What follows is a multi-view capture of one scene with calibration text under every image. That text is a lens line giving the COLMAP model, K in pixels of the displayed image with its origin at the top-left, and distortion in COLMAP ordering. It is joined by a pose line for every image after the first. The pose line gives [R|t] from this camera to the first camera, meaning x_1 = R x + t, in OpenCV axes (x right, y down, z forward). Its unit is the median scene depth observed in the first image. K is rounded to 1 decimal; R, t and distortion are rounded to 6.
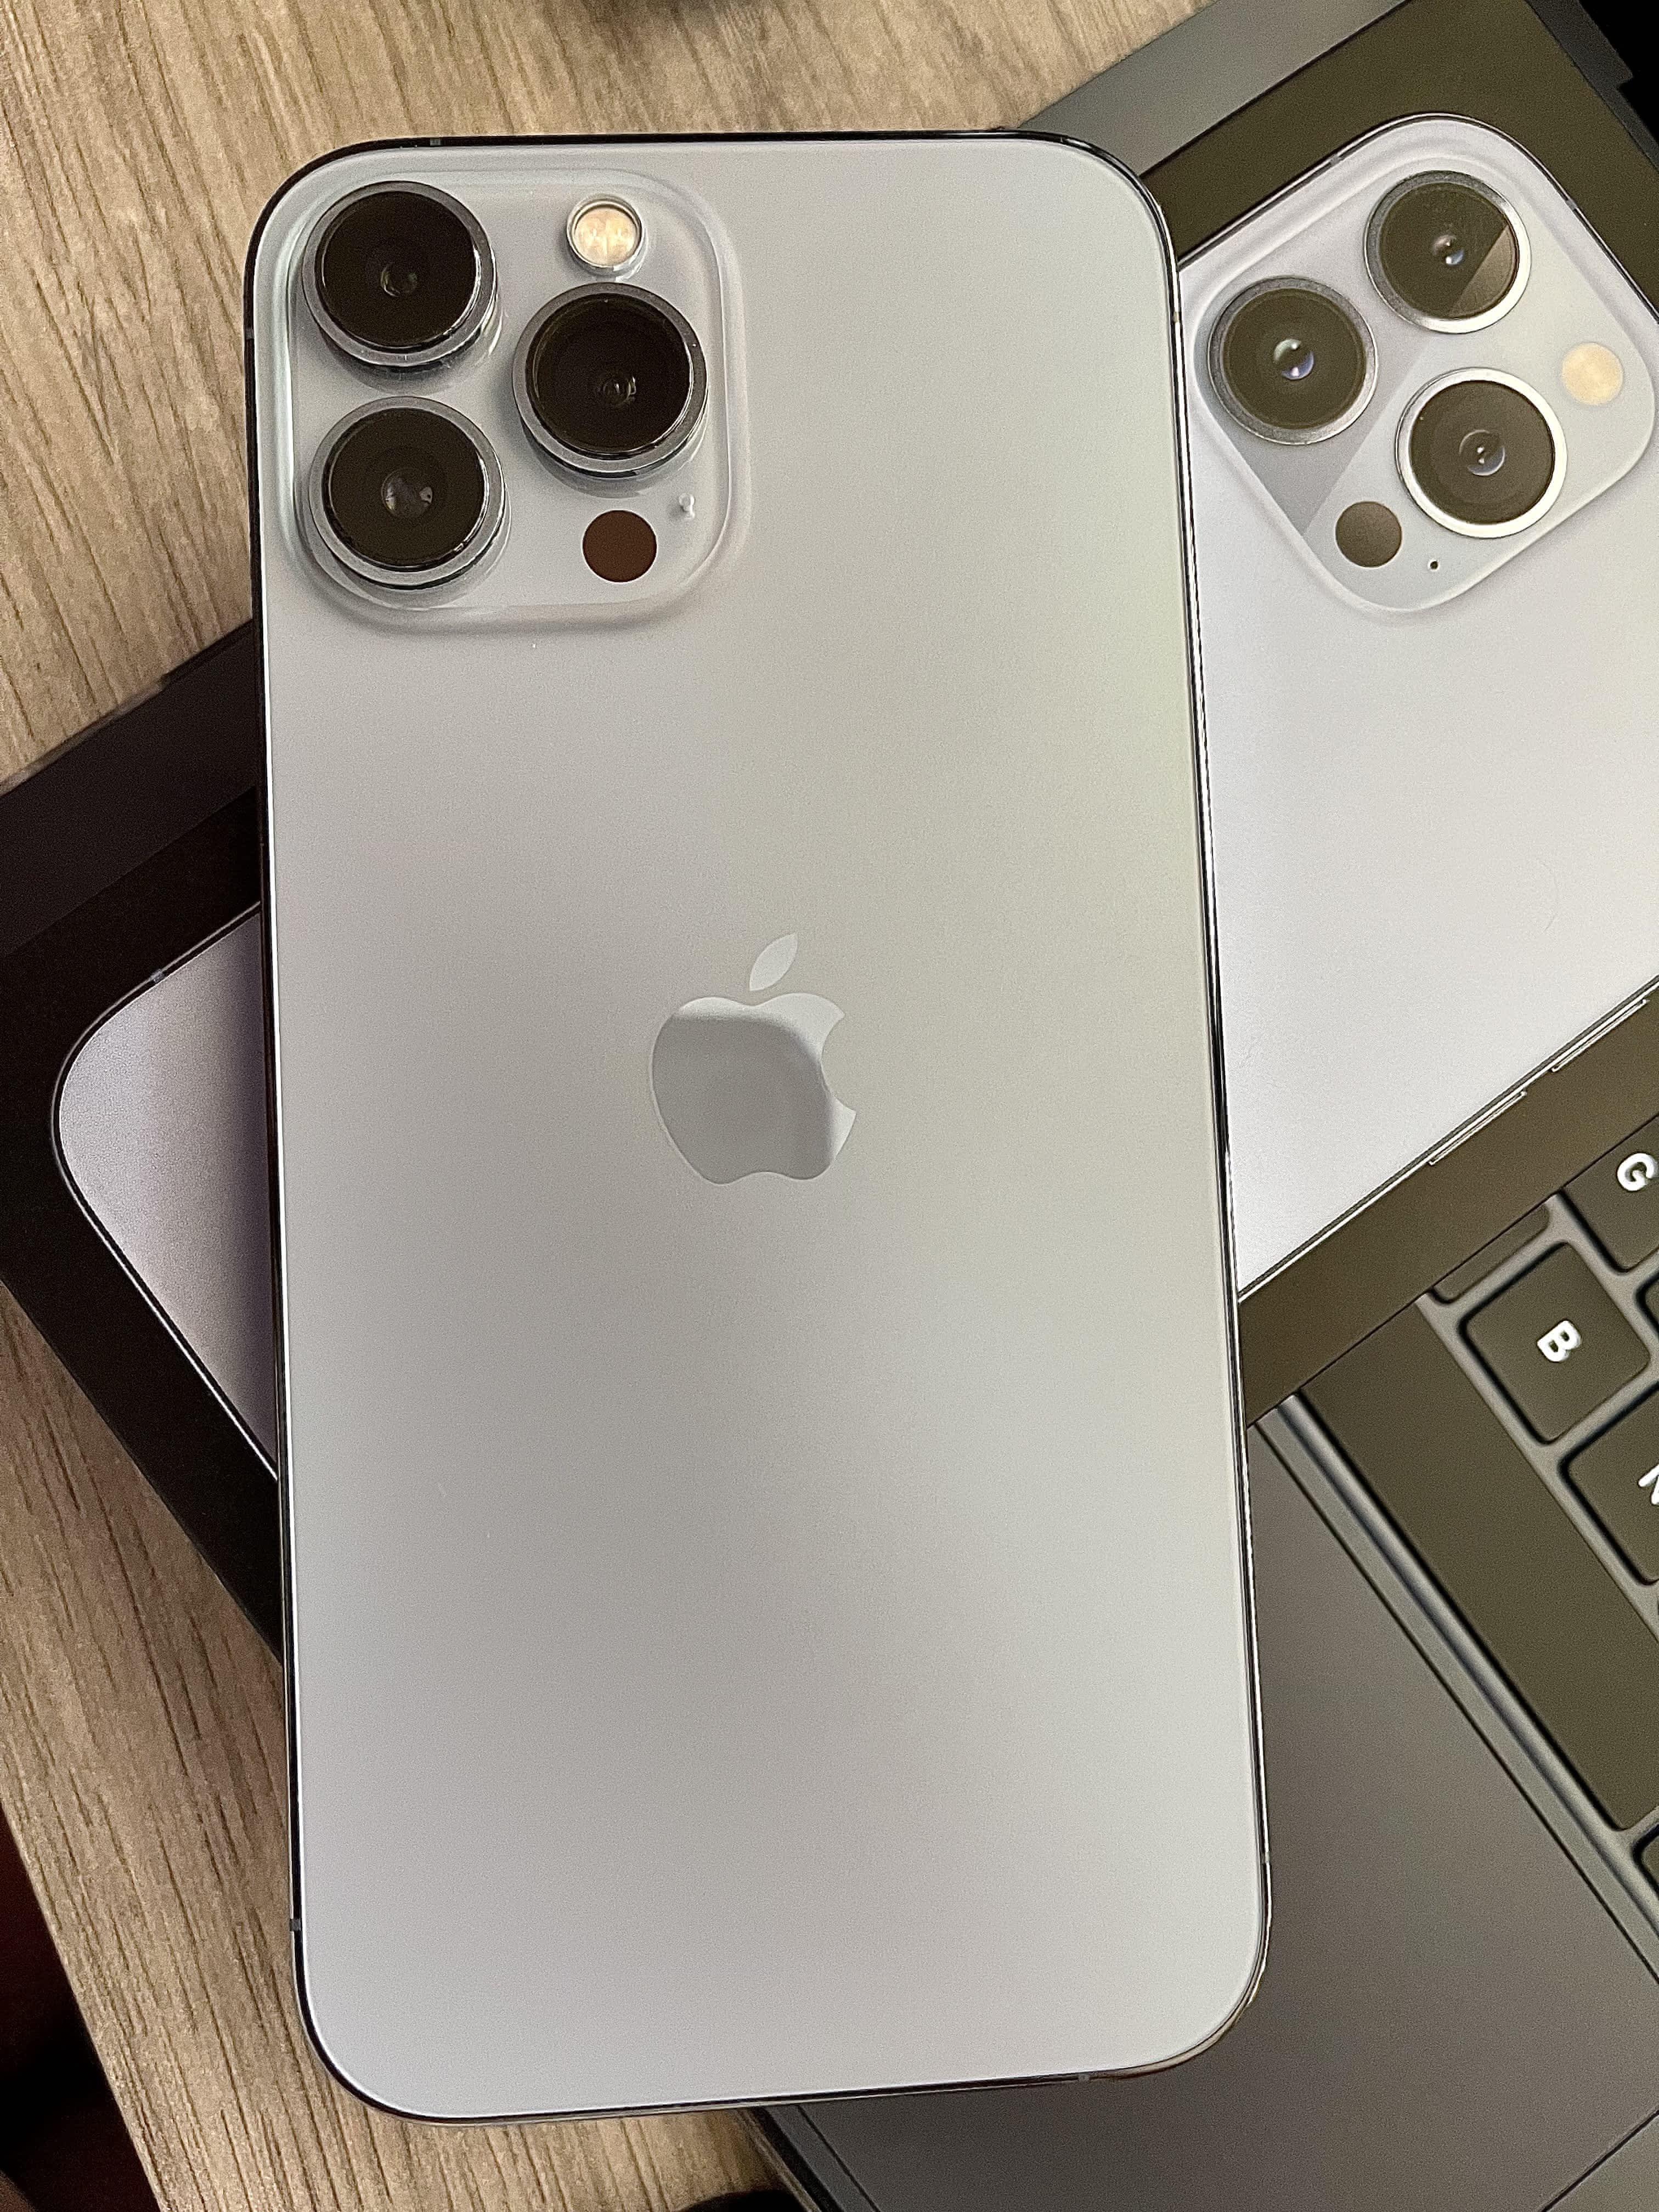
lens RADIAL K [[1754.3, 0, 832.2], [0, 1754.3, 1137.9], [0, 0, 1]] dist [0.123543, -0.202948]
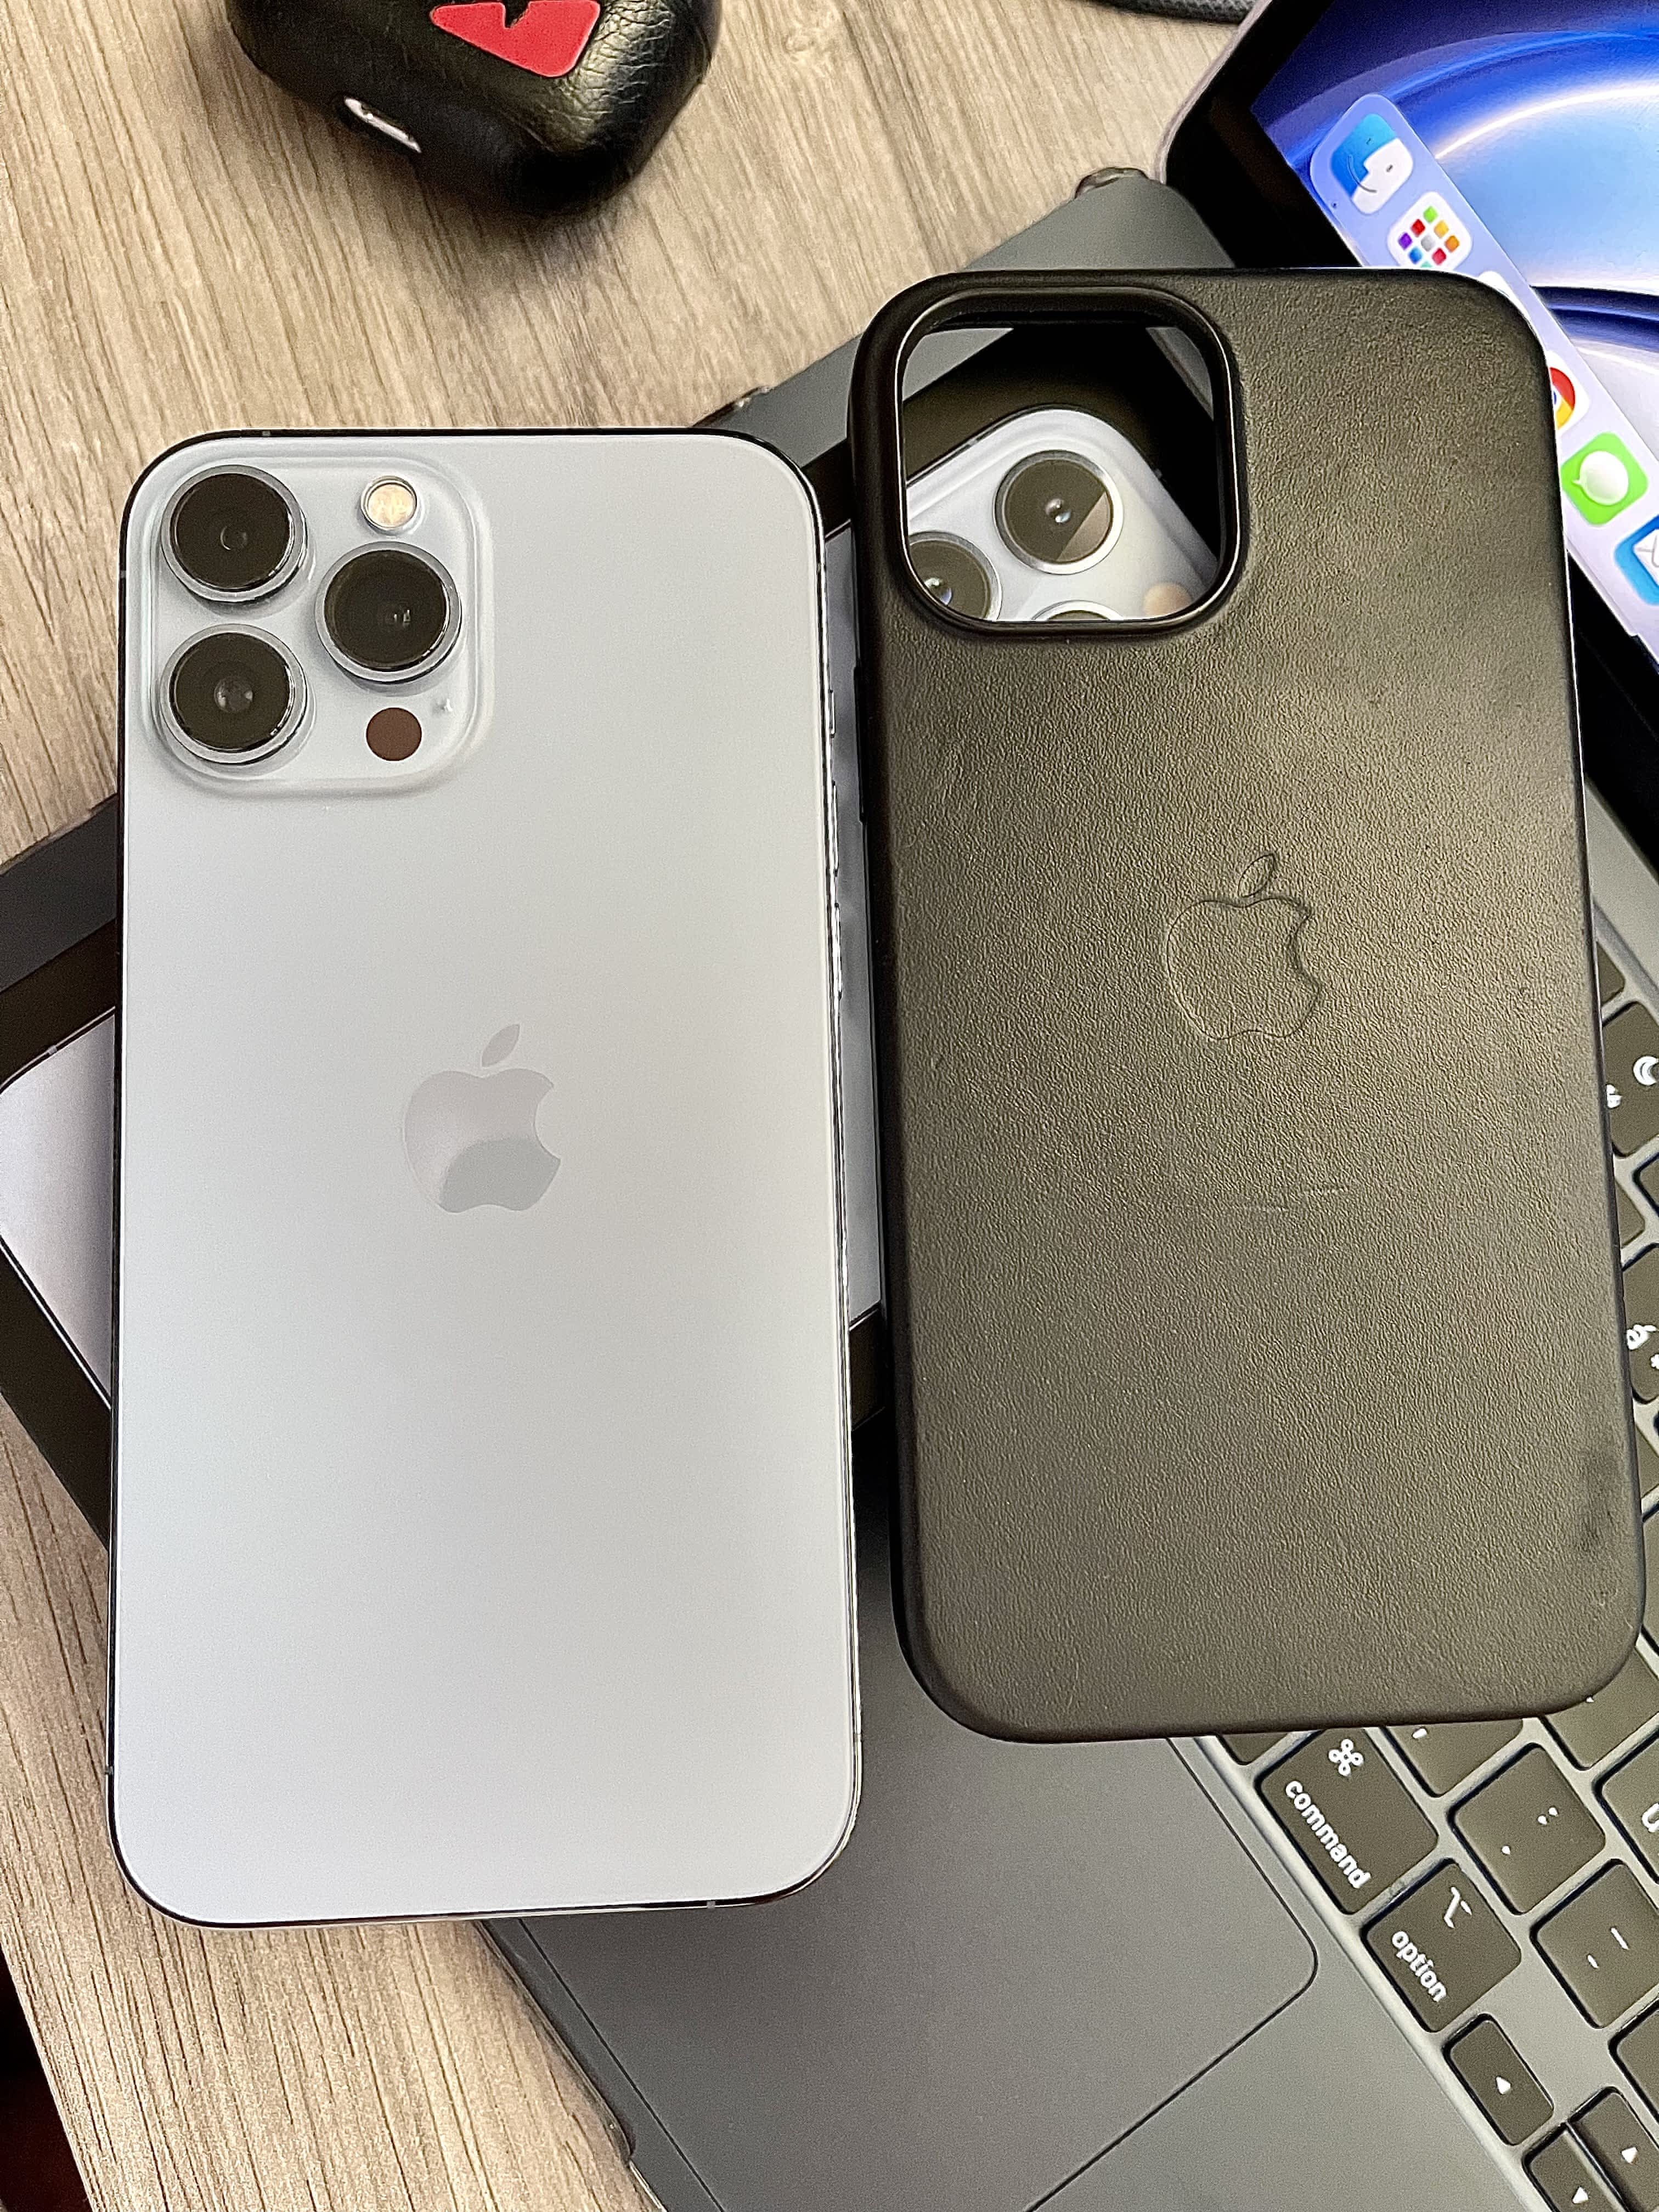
lens RADIAL K [[1712.6, 0, 825.9], [0, 1712.6, 1137.0], [0, 0, 1]] dist [0.086251, -0.134170]
pose [[0.999719, 0.016274, -0.017254, 0.166898], [-0.016891, 0.999198, -0.036293, 0.005498], [0.016649, 0.036574, 0.999192, -0.197711]]
